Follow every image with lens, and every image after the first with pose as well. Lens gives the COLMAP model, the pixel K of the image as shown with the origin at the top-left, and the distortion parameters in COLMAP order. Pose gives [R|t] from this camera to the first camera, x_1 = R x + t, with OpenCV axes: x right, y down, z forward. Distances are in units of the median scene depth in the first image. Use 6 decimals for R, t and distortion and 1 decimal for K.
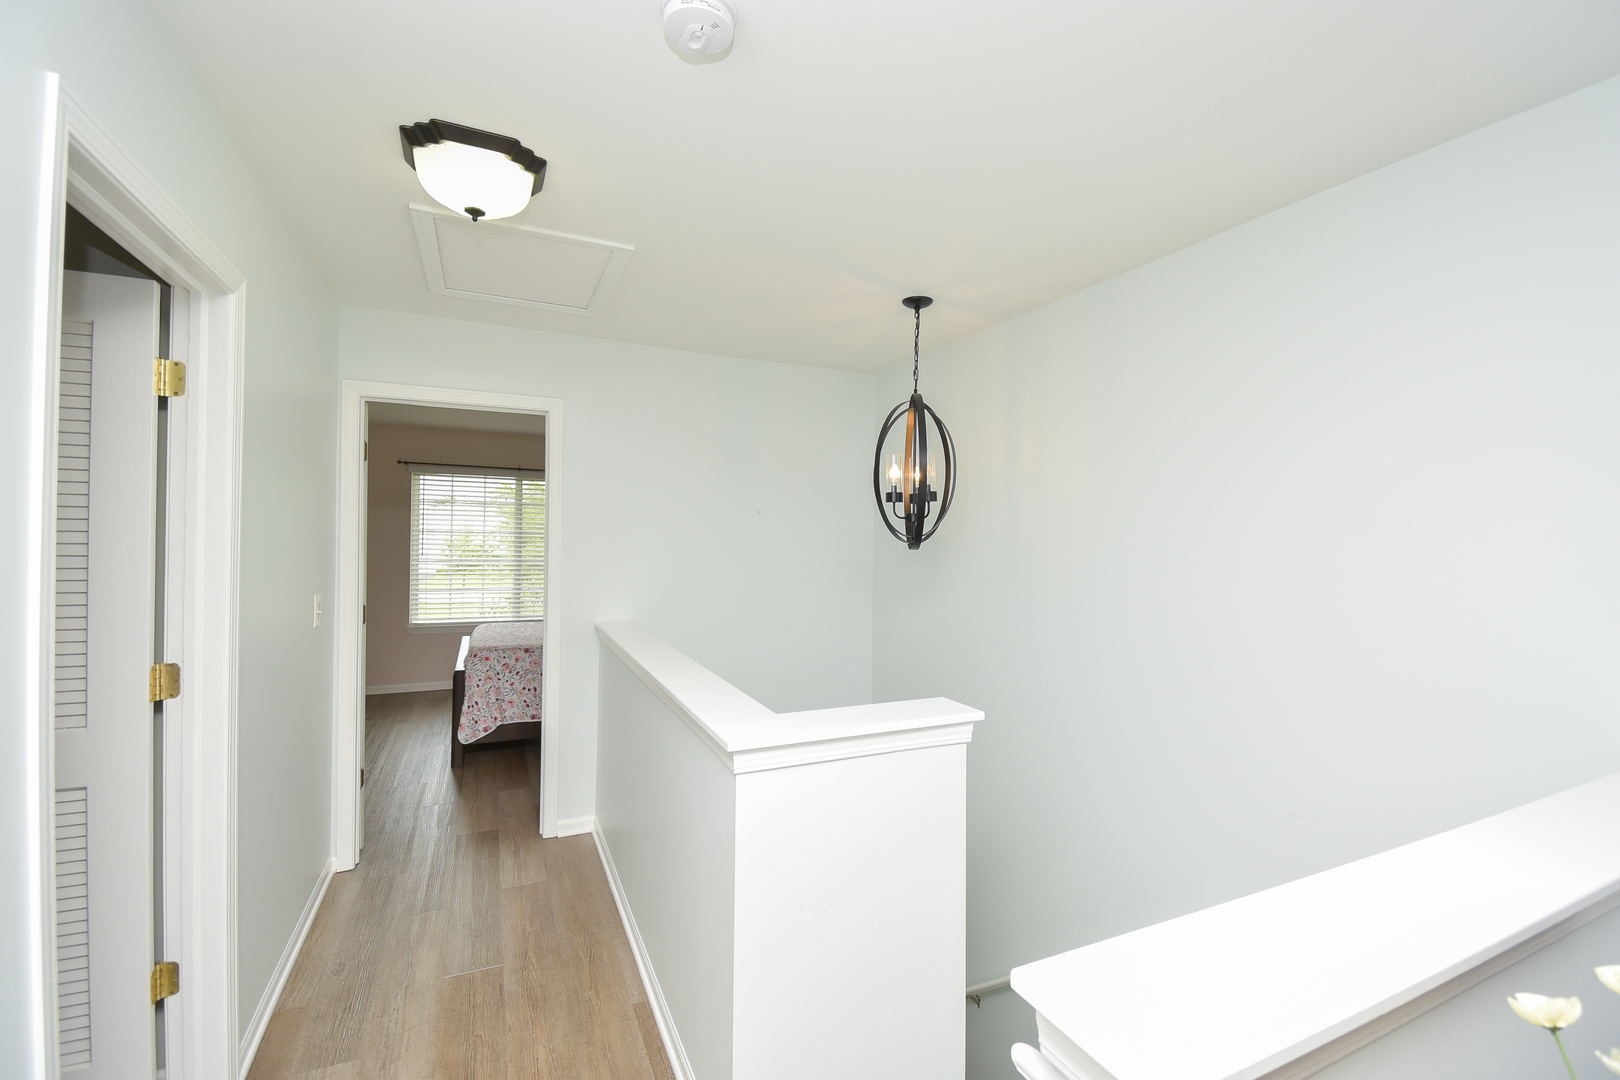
lens RADIAL K [[708.5, 0, 810.0], [0, 708.5, 540.0], [0, 0, 1]] dist [-0.026141, -0.000043]
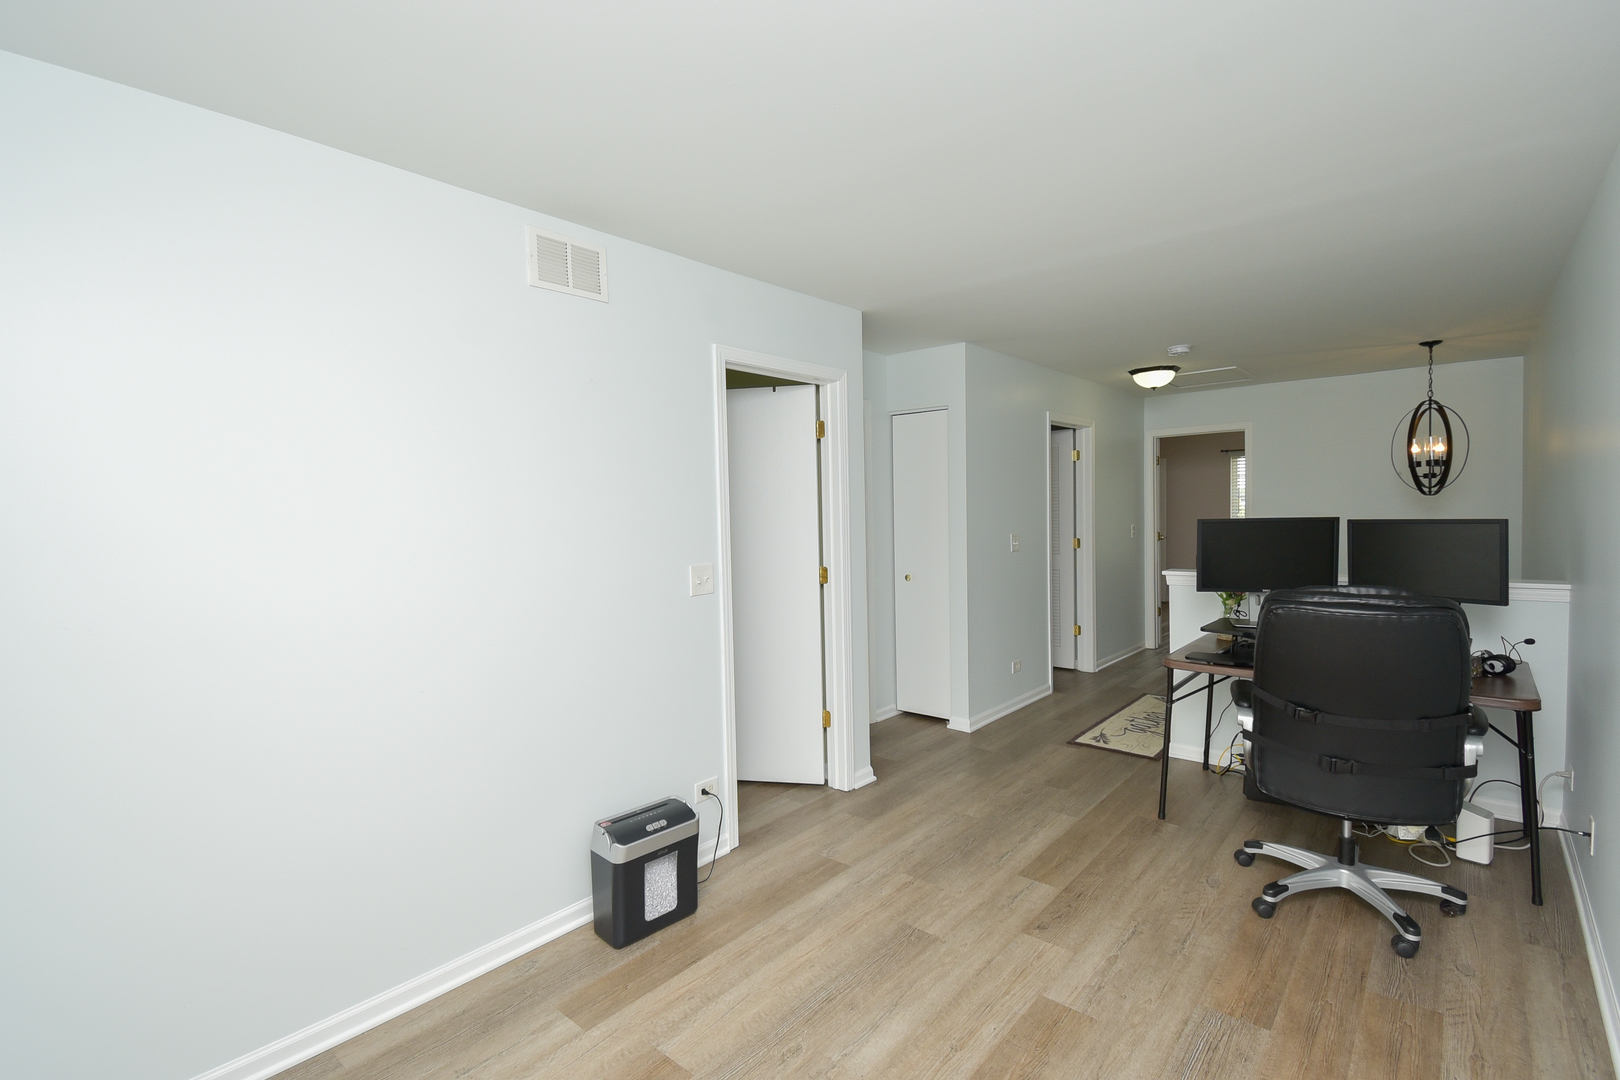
lens RADIAL K [[728.0, 0, 810.0], [0, 728.0, 540.0], [0, 0, 1]] dist [0.028330, -0.023238]
pose [[0.416890, 0.010103, -0.908901, 1.017637], [0.030068, 0.999238, 0.024899, 0.033748], [0.908460, -0.037709, 0.416268, -0.960010]]
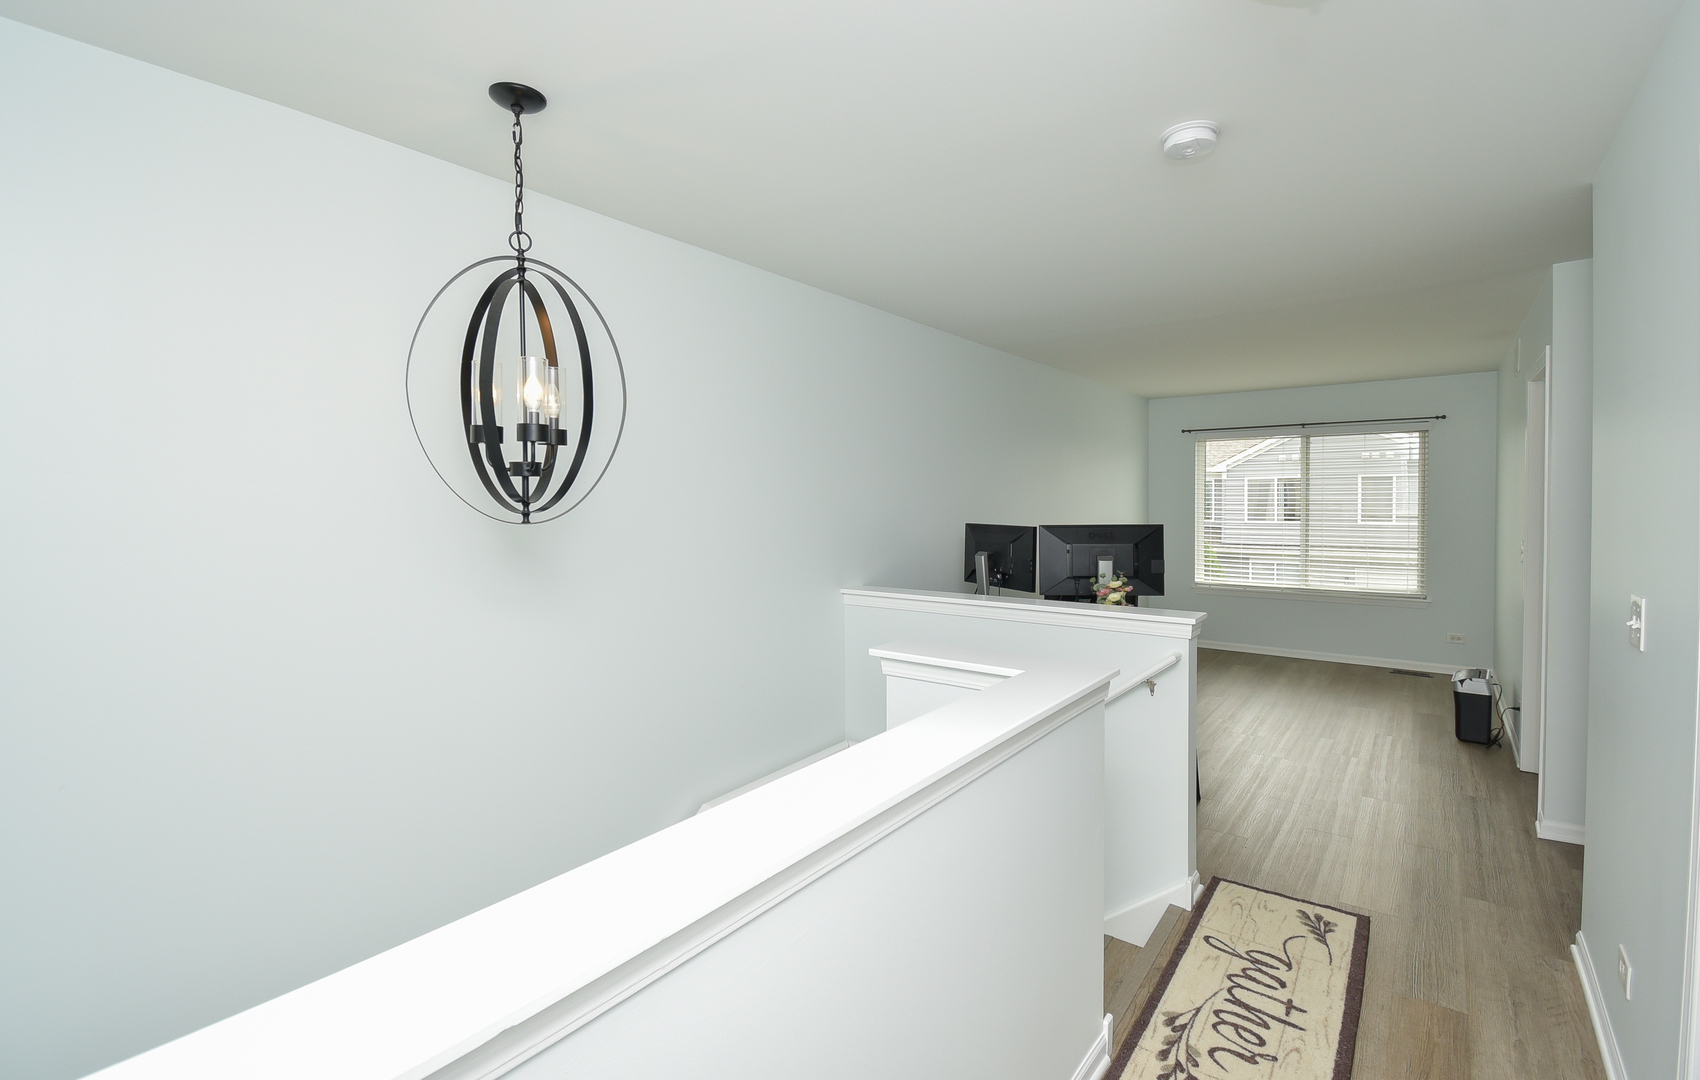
lens RADIAL K [[767.8, 0, 853.3], [0, 767.8, 514.0], [0, 0, 1]] dist [-0.000456, -0.000081]
pose [[-0.486239, -0.036546, 0.873061, -0.500791], [0.001517, 0.999088, 0.042666, -0.012964], [-0.873825, 0.022071, -0.485740, 0.966799]]
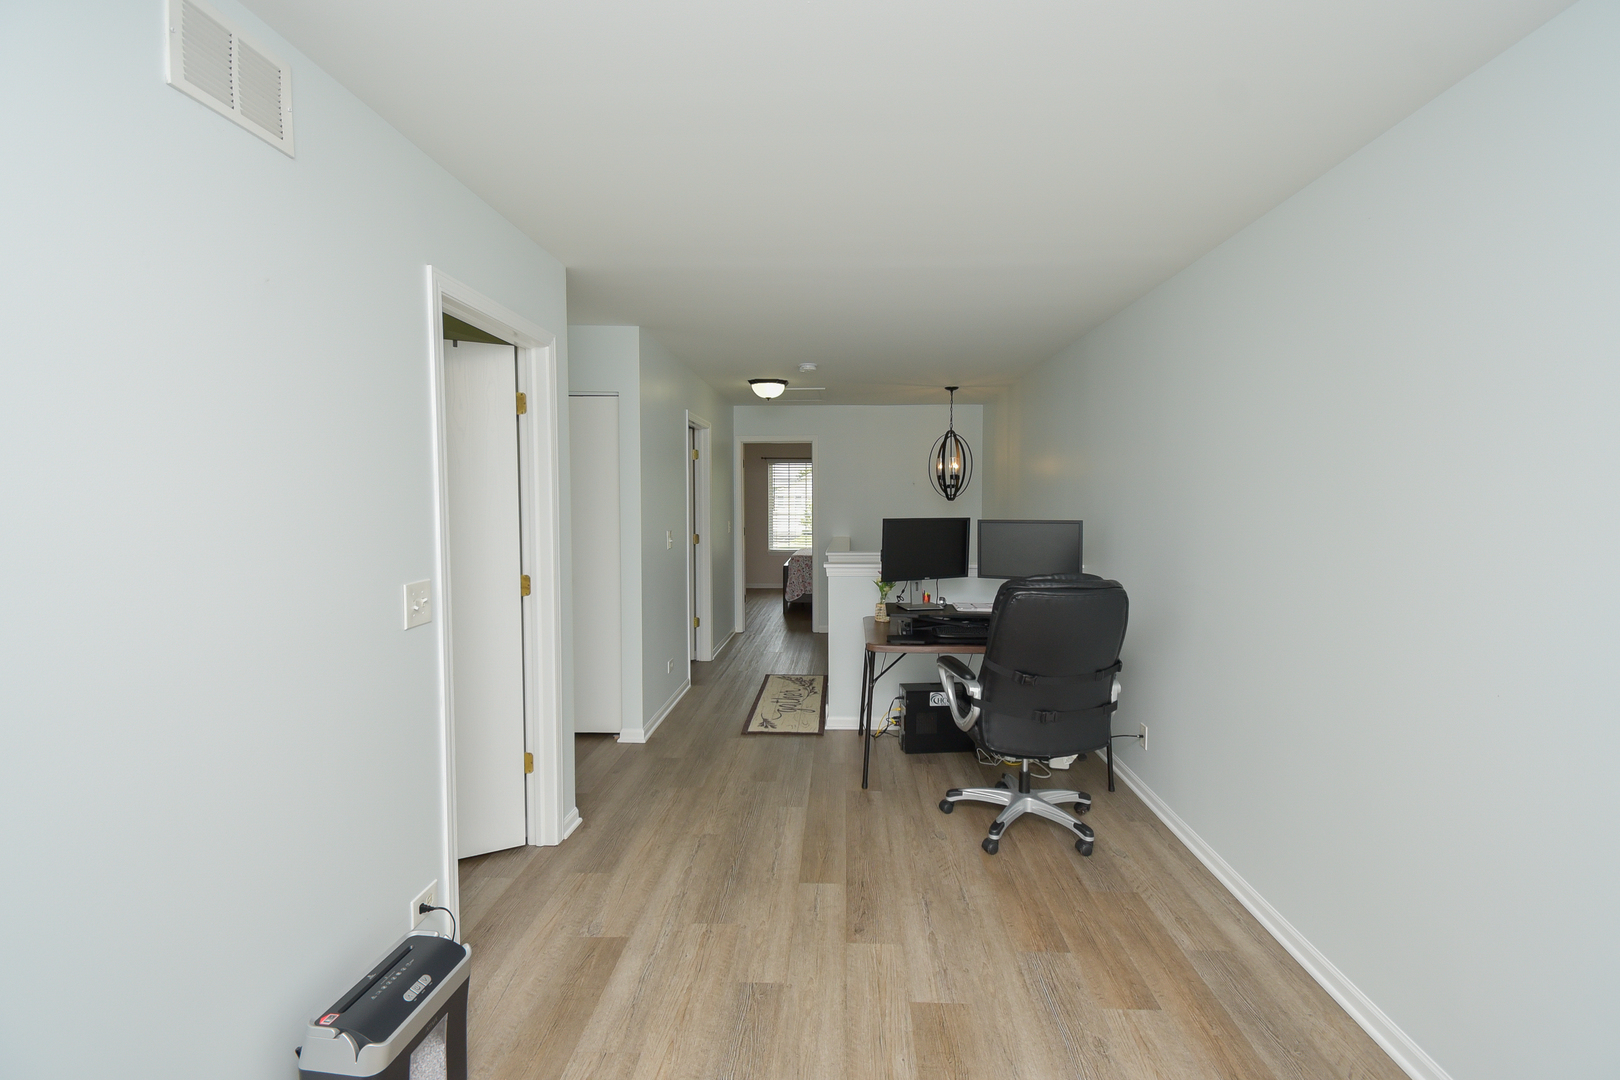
lens RADIAL K [[701.3, 0, 812.6], [0, 701.3, 535.3], [0, 0, 1]] dist [0.037259, -0.026818]
pose [[0.892313, 0.005657, -0.451381, 0.701273], [0.015920, 0.998905, 0.043991, 0.021148], [0.451136, -0.046440, 0.891246, -1.099477]]
